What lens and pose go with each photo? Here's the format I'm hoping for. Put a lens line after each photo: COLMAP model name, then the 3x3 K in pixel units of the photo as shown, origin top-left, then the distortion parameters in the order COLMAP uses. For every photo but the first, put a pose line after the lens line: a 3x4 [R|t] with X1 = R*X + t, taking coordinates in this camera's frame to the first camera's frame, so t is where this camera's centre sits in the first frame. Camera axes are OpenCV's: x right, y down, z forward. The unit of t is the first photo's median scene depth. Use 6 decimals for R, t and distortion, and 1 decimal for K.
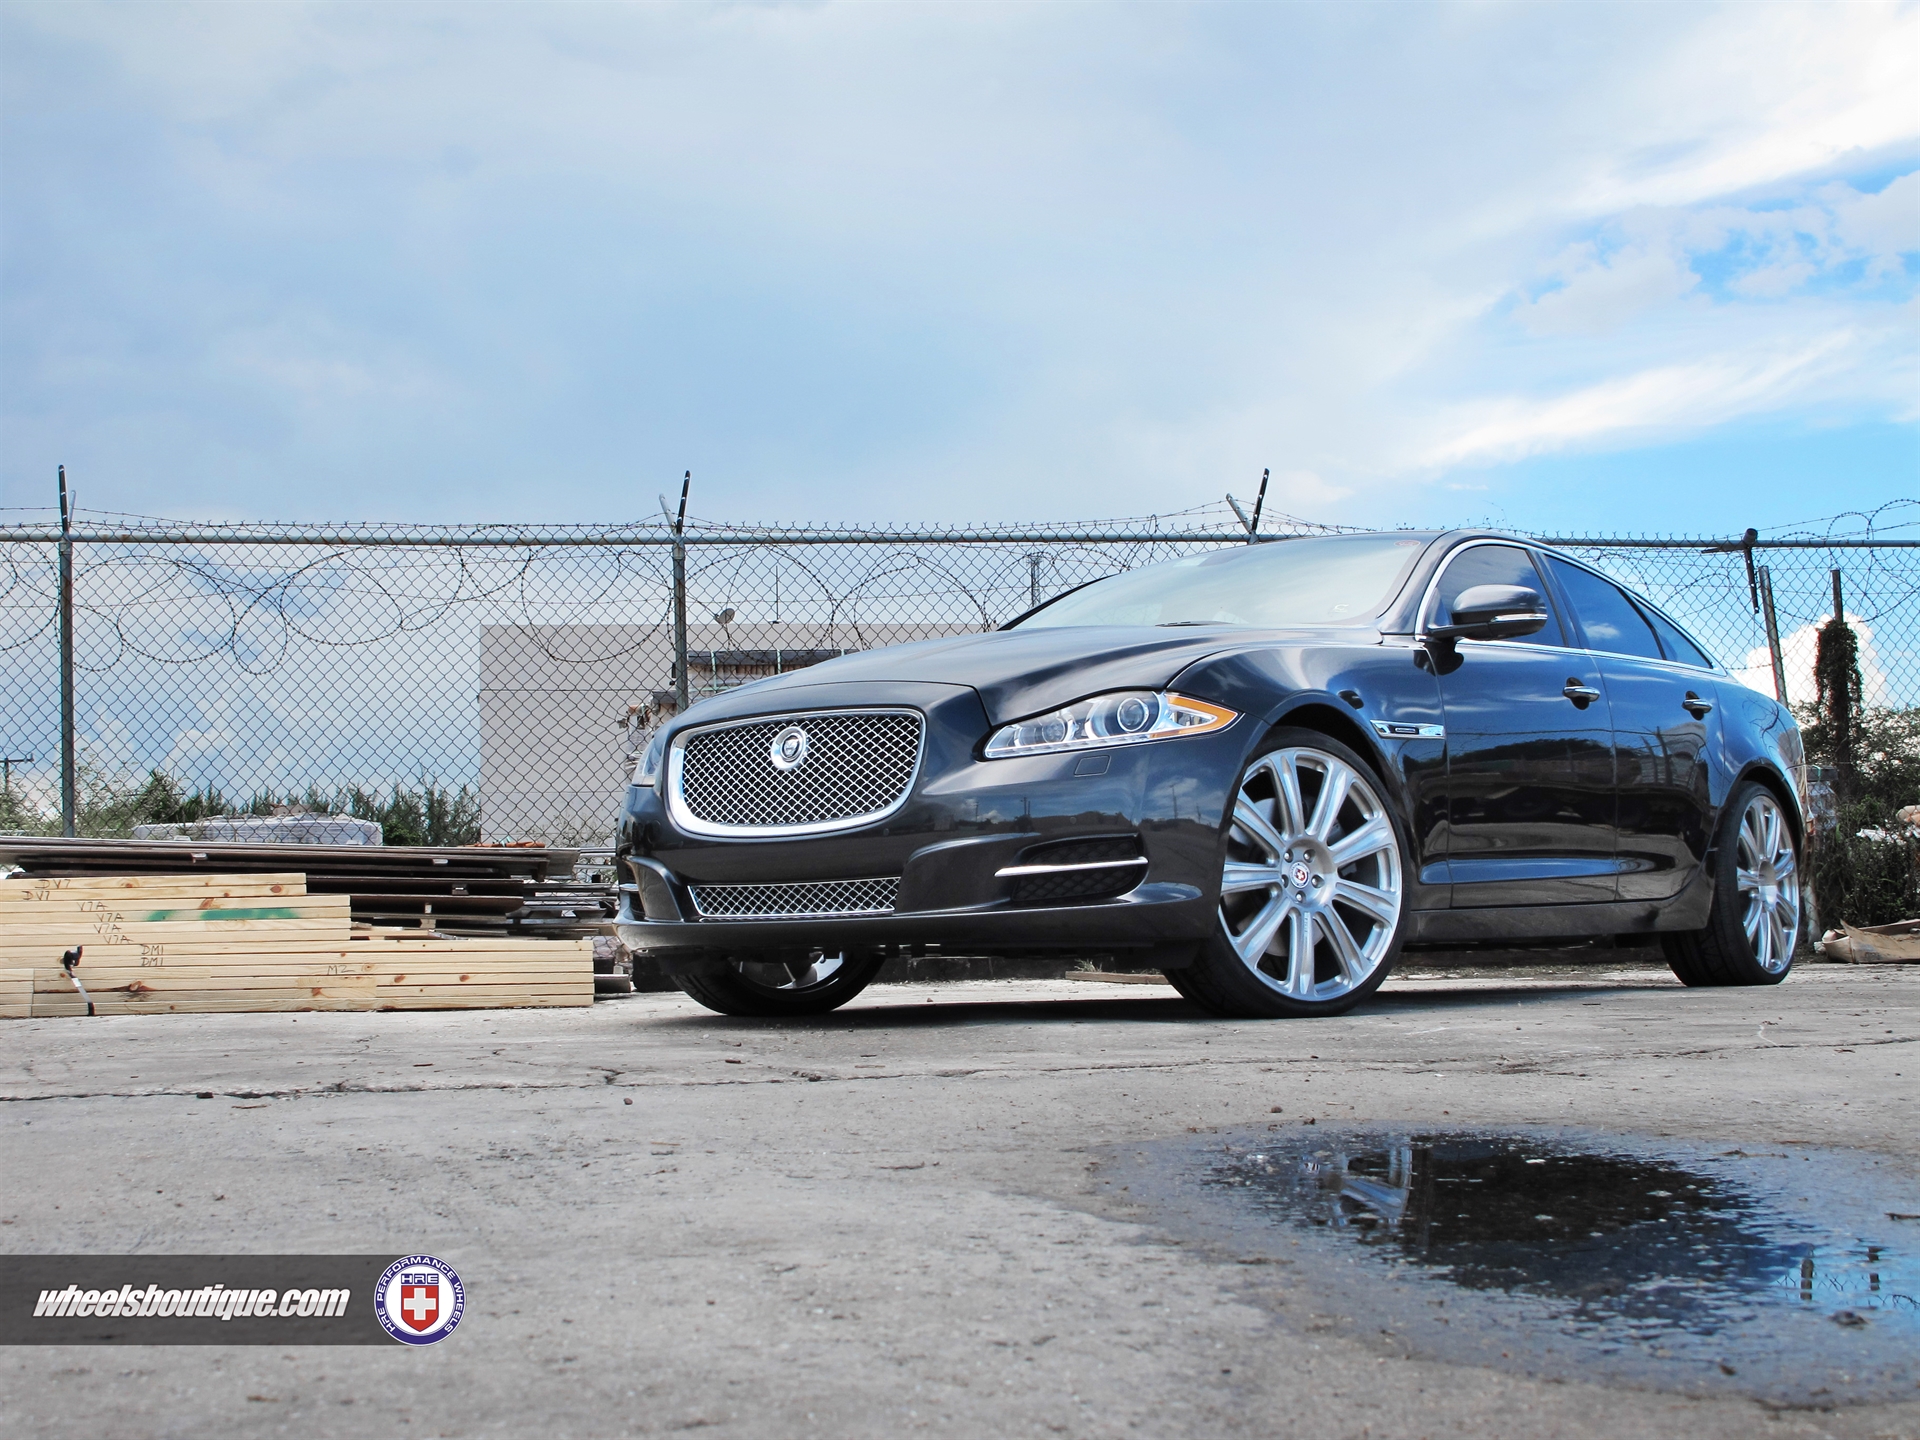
lens RADIAL K [[2666.3, 0, 960.0], [0, 2666.3, 720.0], [0, 0, 1]] dist [0.038852, -0.530290]
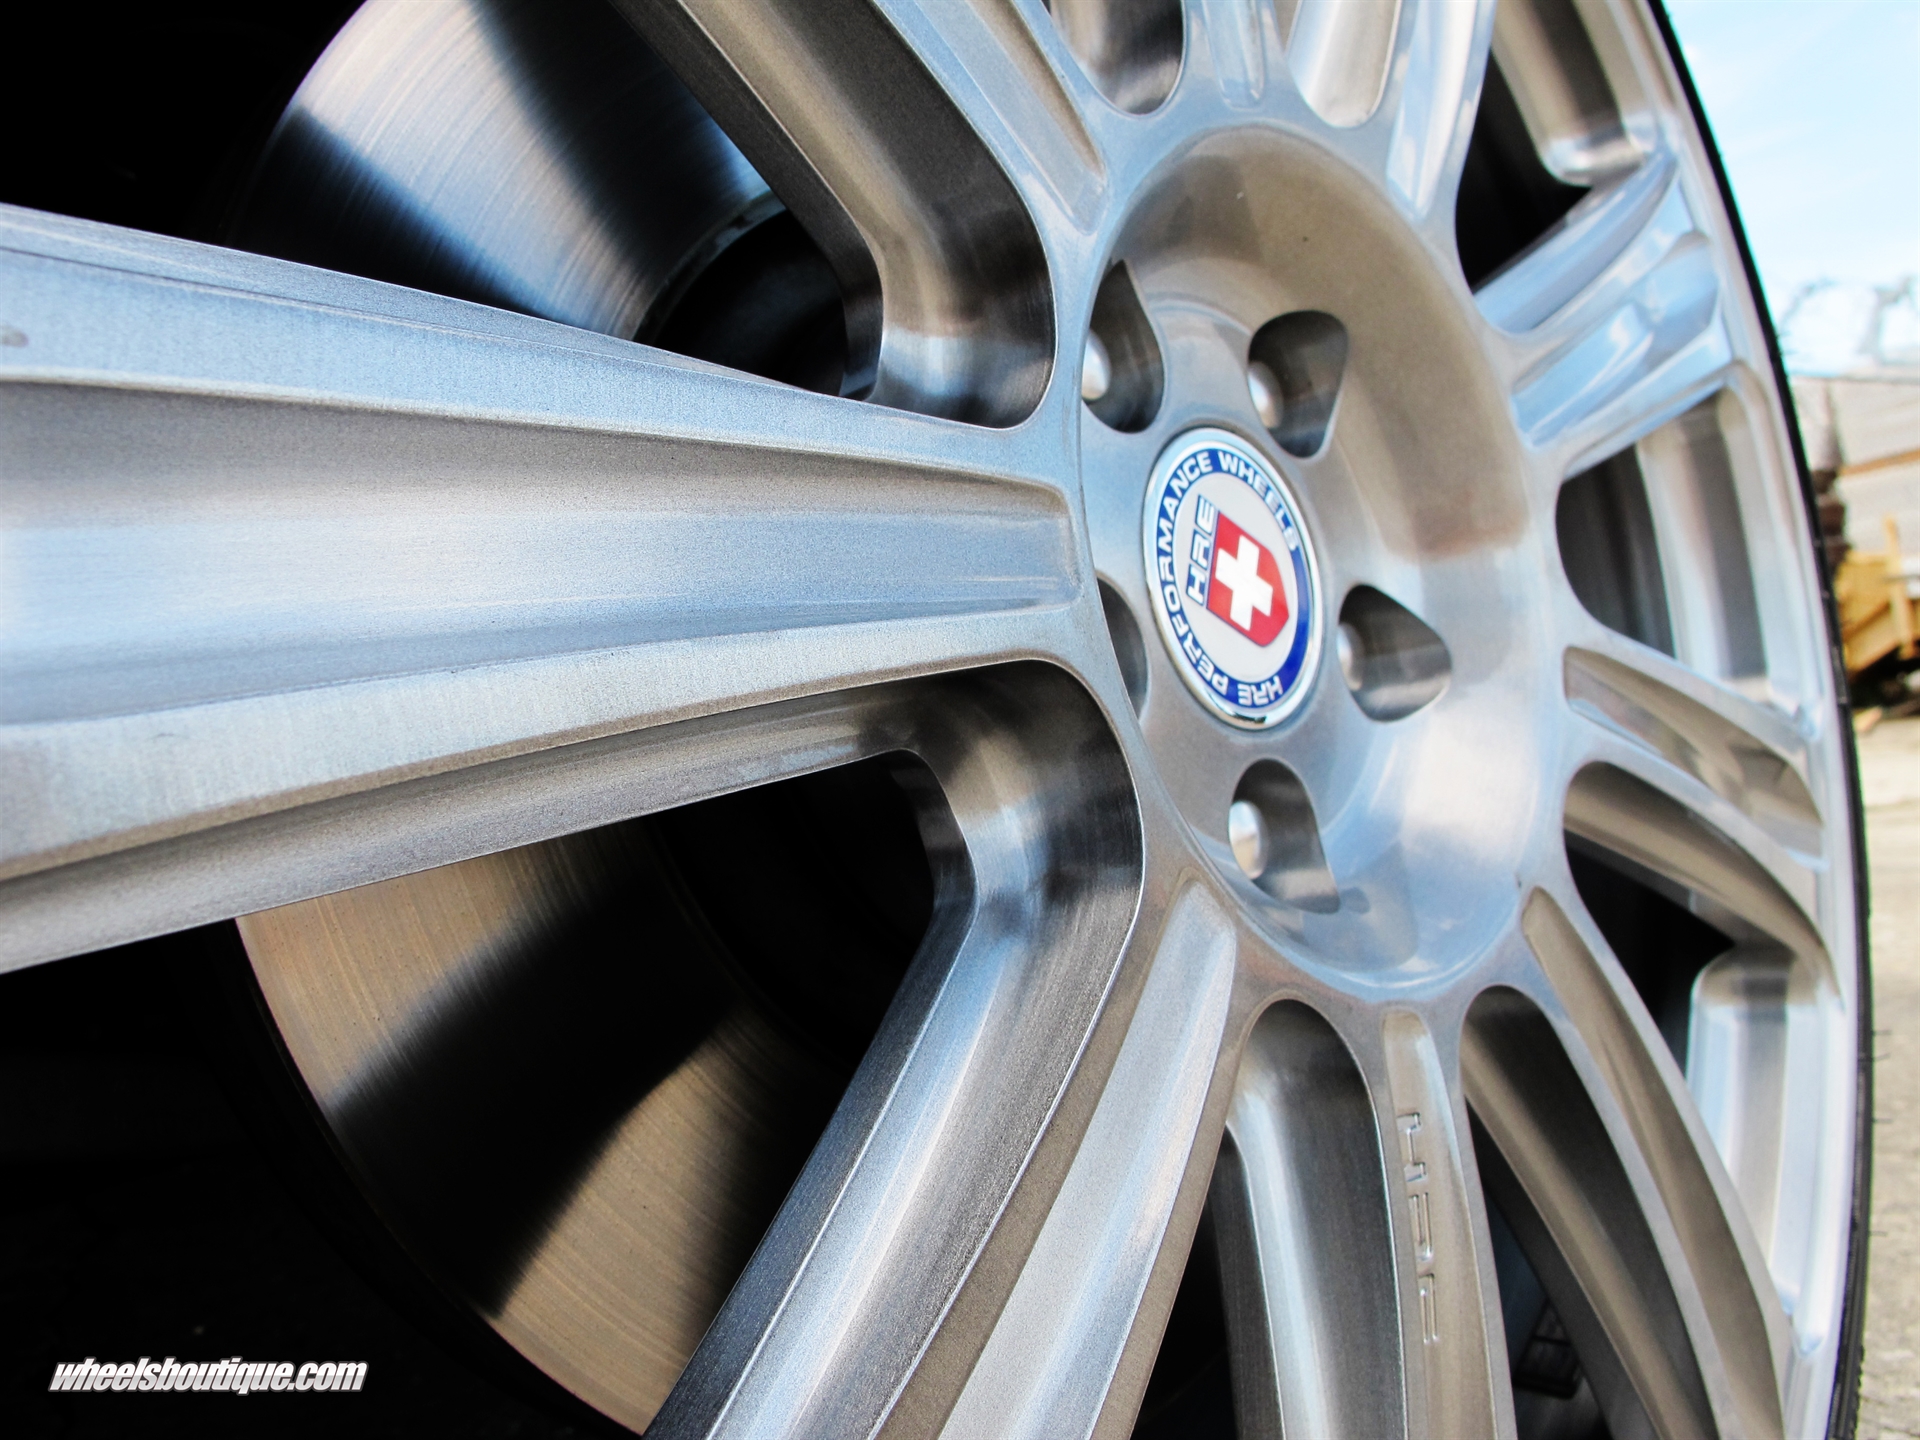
lens RADIAL K [[1708.7, 0, 960.0], [0, 1708.7, 720.0], [0, 0, 1]] dist [-0.087132, 0.018619]
pose [[0.978512, -0.075314, 0.191942, 0.092232], [0.066206, 0.996374, 0.053443, 0.050543], [-0.195271, -0.039587, 0.979950, 0.812456]]
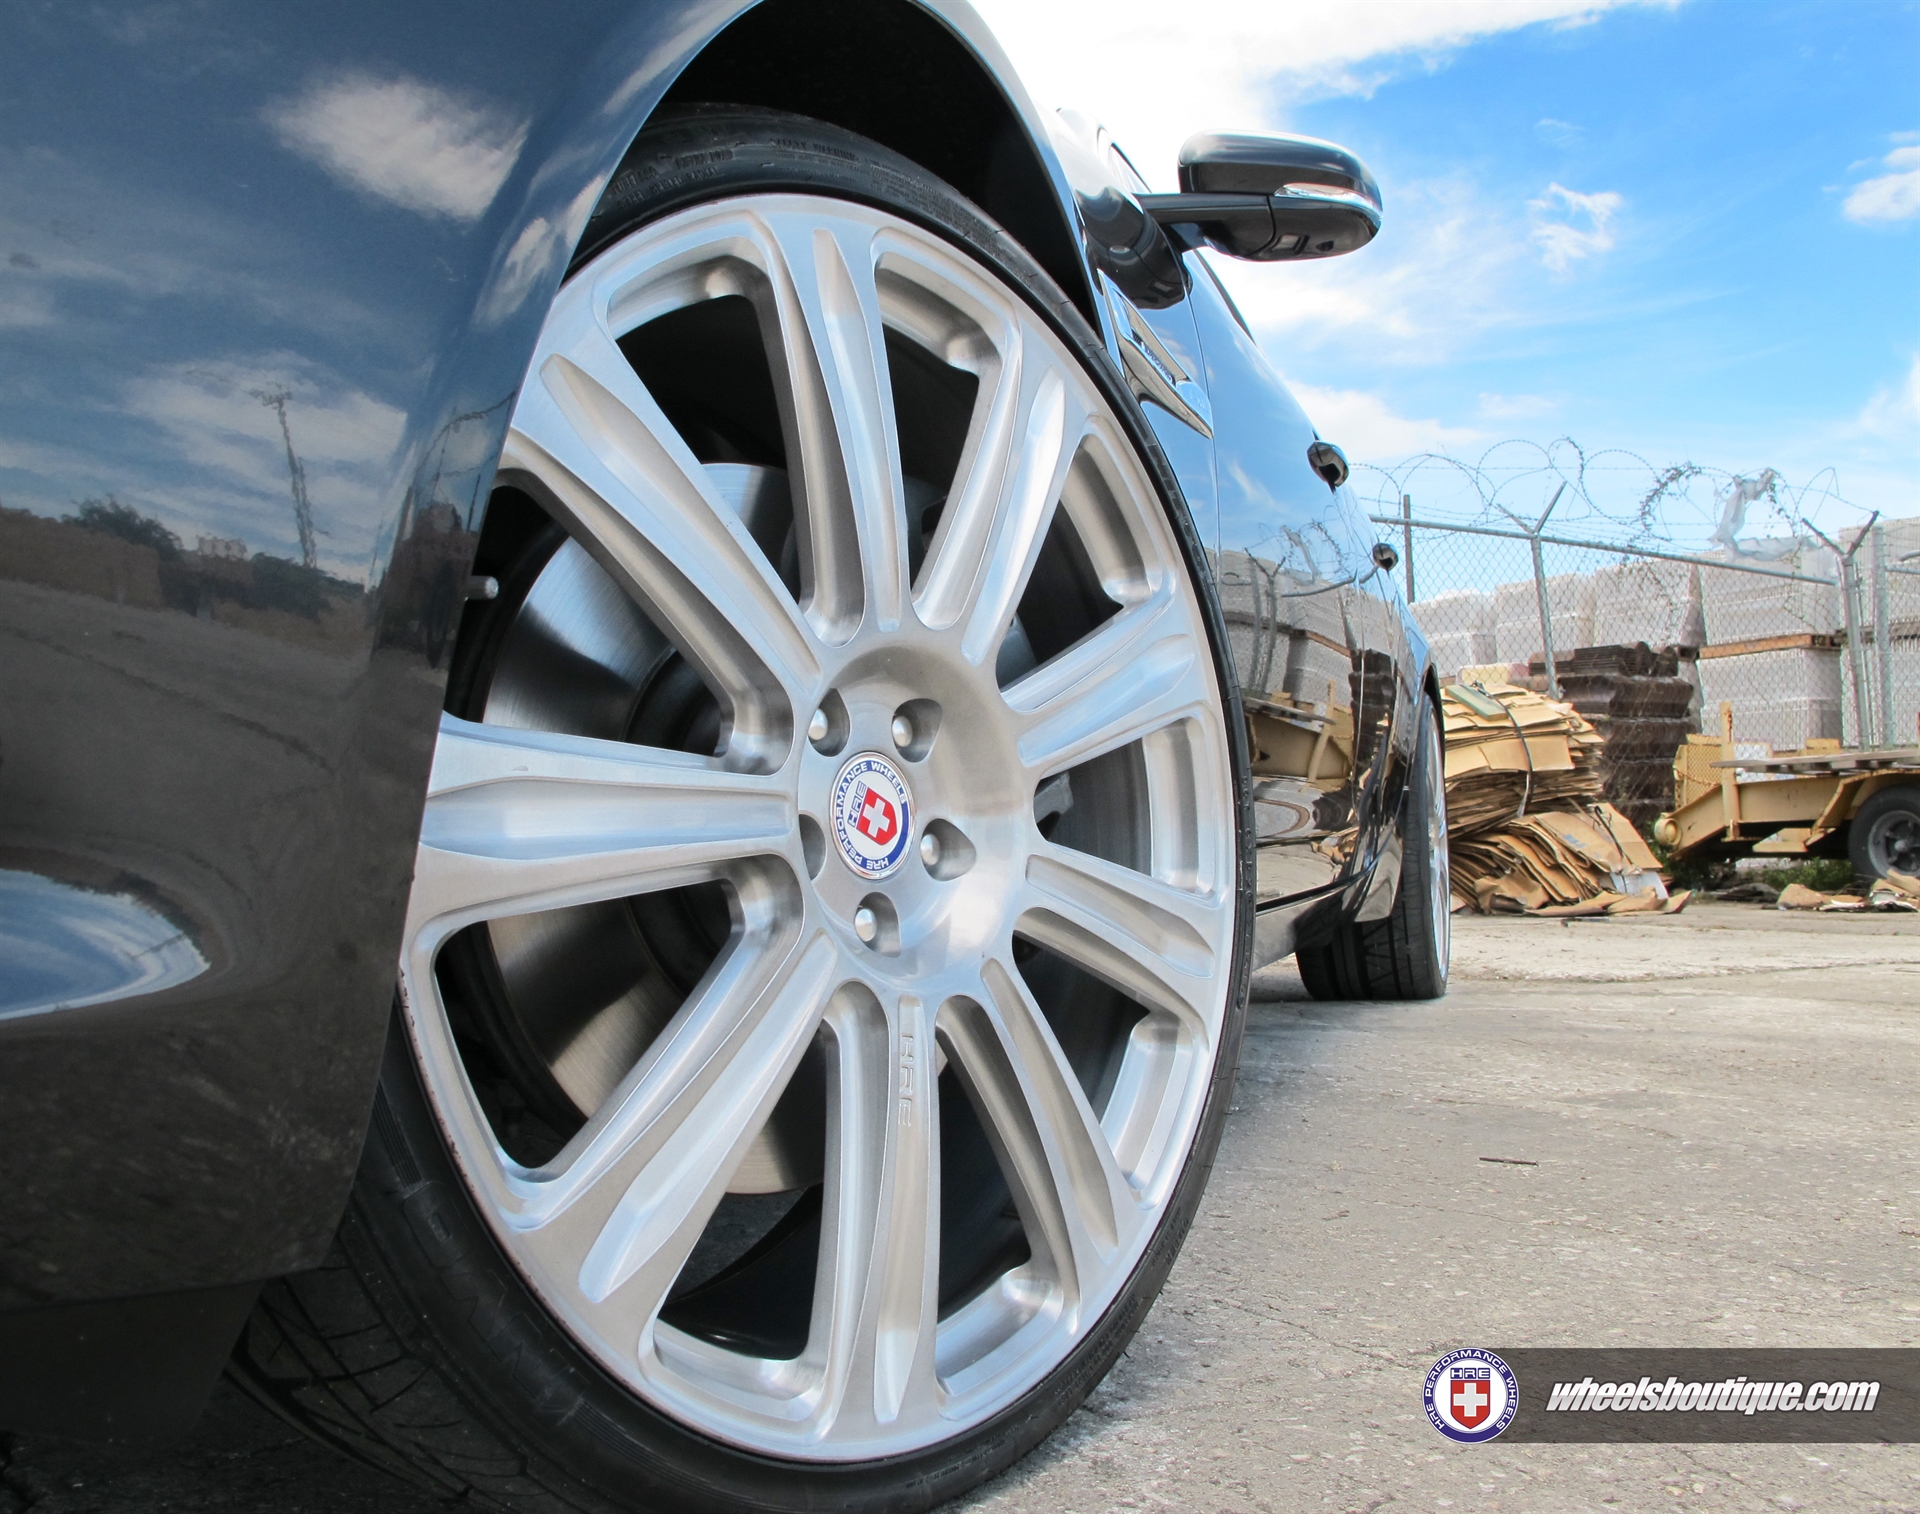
lens RADIAL K [[1793.7, 0, 960.0], [0, 1793.7, 757.0], [0, 0, 1]] dist [-0.104651, -0.000456]
pose [[0.960069, 0.031788, 0.277952, 0.081309], [-0.039323, 0.998994, 0.021573, 0.042886], [-0.276987, -0.031641, 0.960353, 0.740804]]
